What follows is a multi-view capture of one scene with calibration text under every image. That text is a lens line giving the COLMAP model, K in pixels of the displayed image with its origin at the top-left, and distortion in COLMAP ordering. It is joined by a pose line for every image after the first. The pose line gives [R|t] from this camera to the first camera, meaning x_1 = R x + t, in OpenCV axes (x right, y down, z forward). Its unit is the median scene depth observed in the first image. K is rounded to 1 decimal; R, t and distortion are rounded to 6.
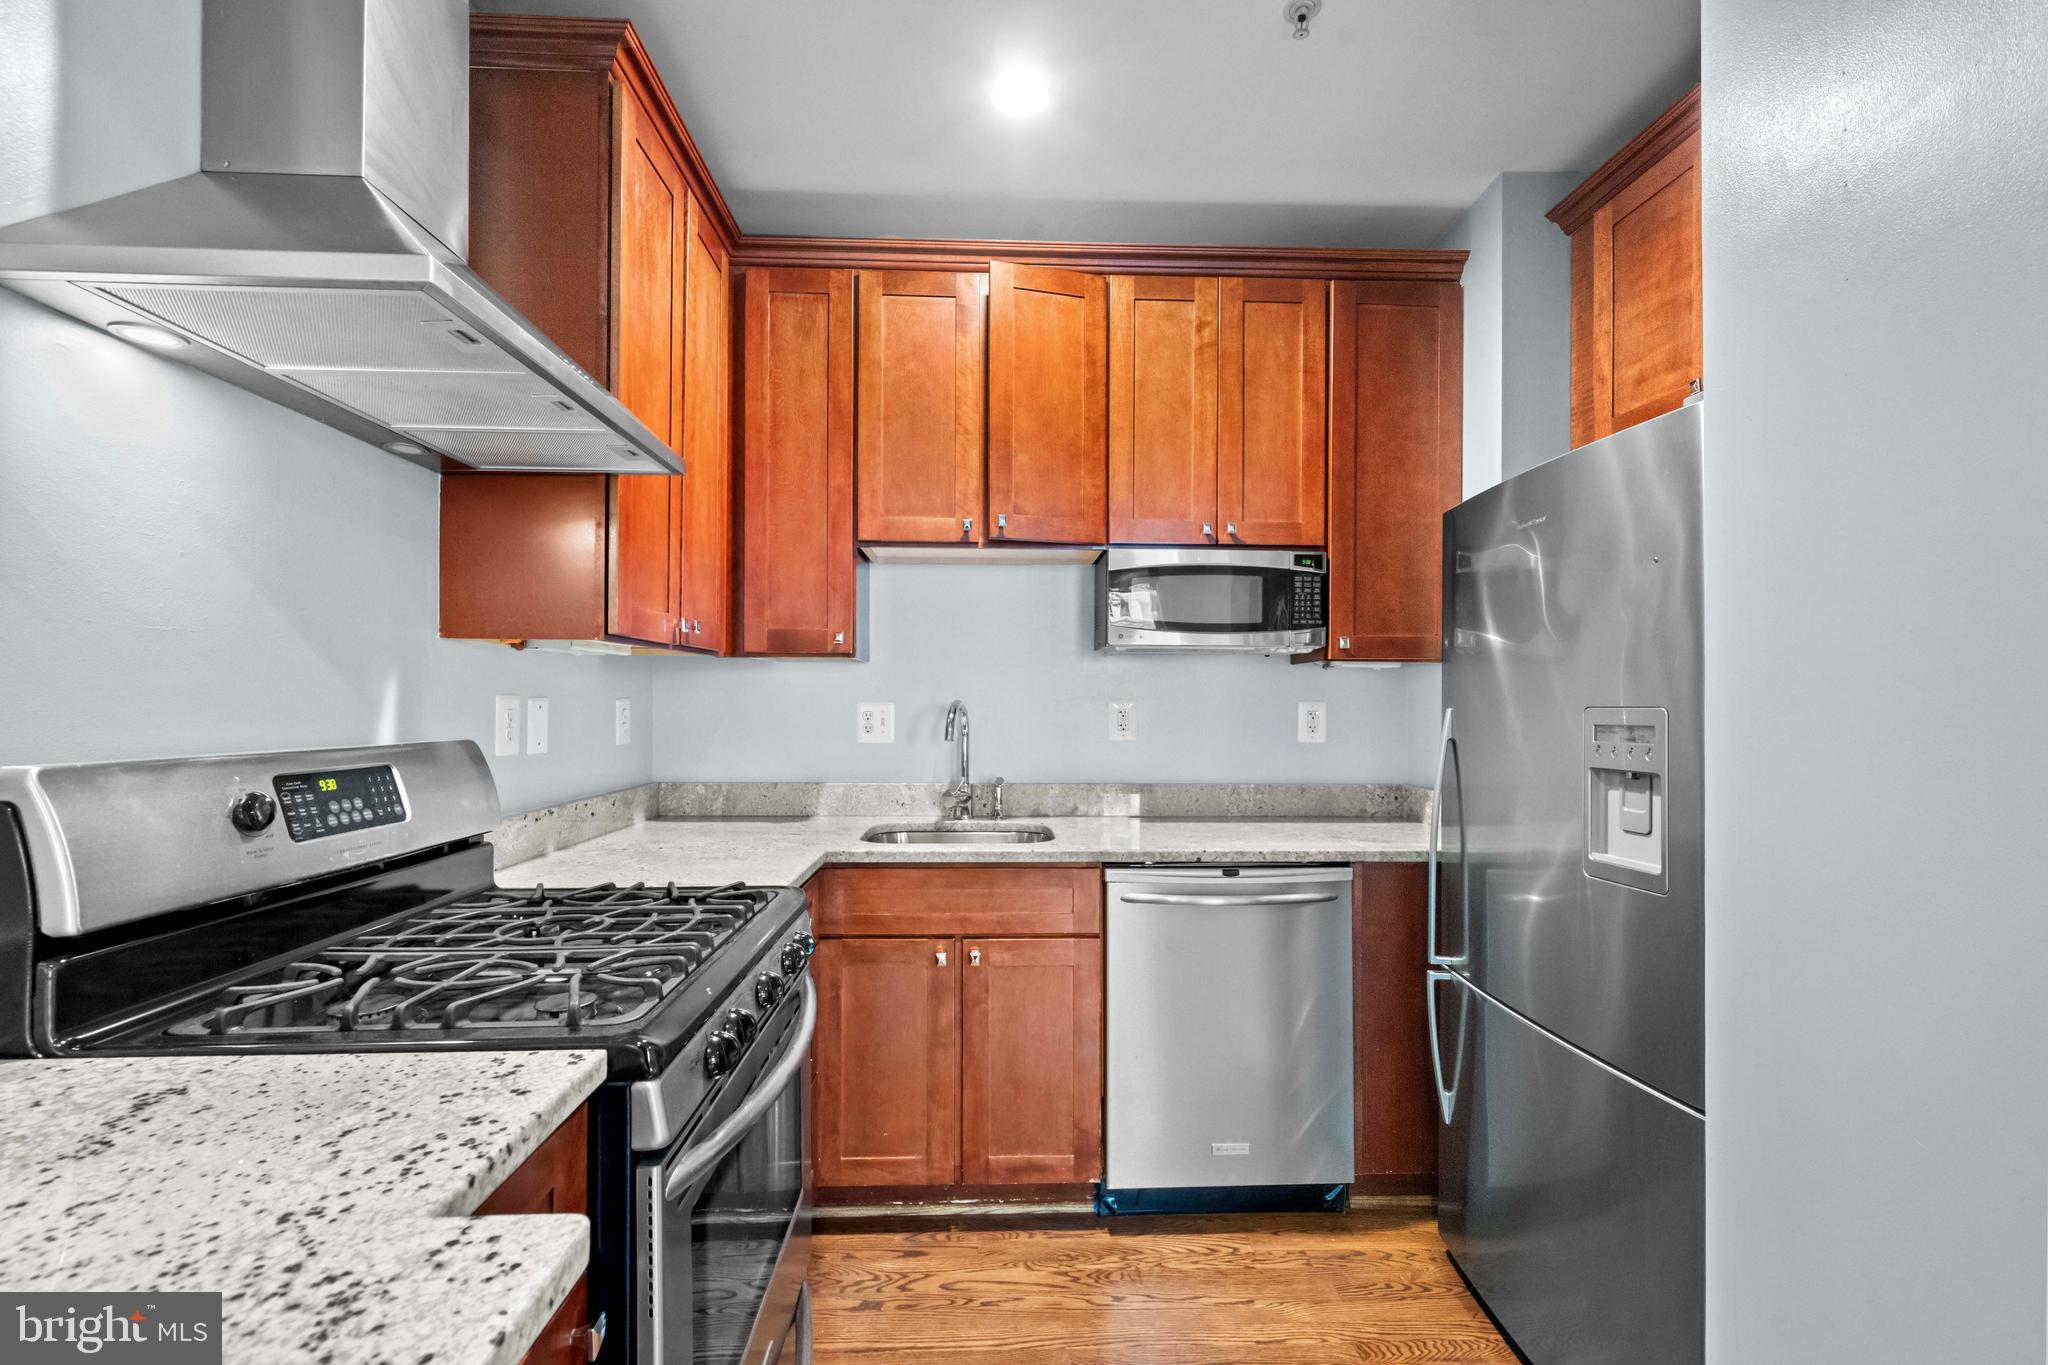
lens RADIAL K [[870.7, 0, 1017.0], [0, 870.7, 690.2], [0, 0, 1]] dist [-0.002342, -0.000592]
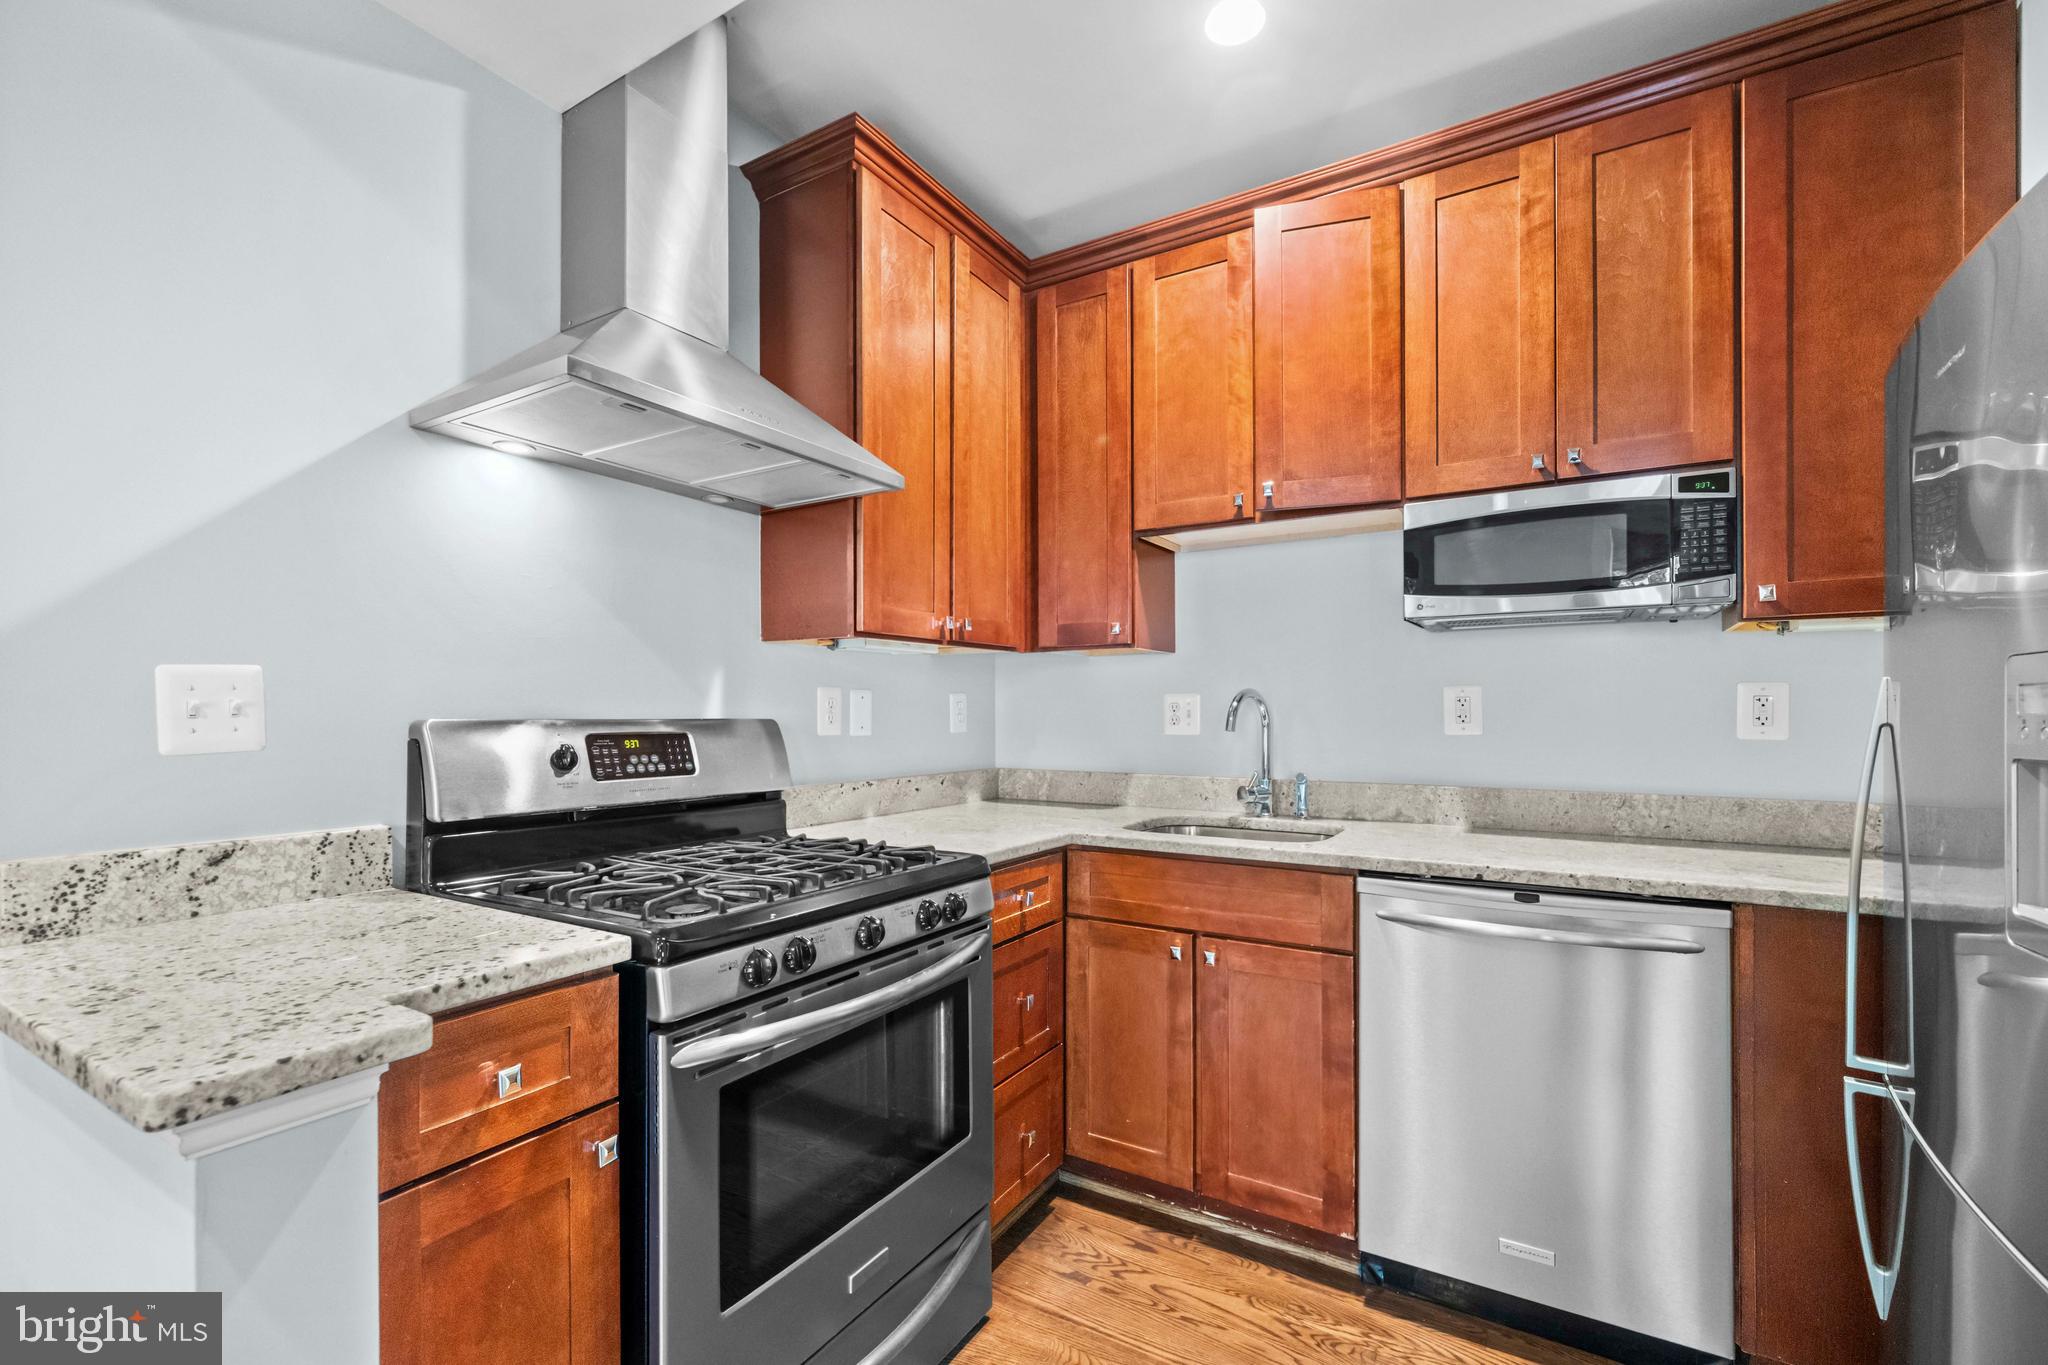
lens RADIAL K [[870.7, 0, 1017.4], [0, 870.7, 703.2], [0, 0, 1]] dist [-0.002342, -0.000592]
pose [[0.831554, -0.011617, -0.555322, 0.300367], [0.012679, 0.999918, -0.001933, 0.031353], [0.555299, -0.005434, 0.831633, 0.101135]]
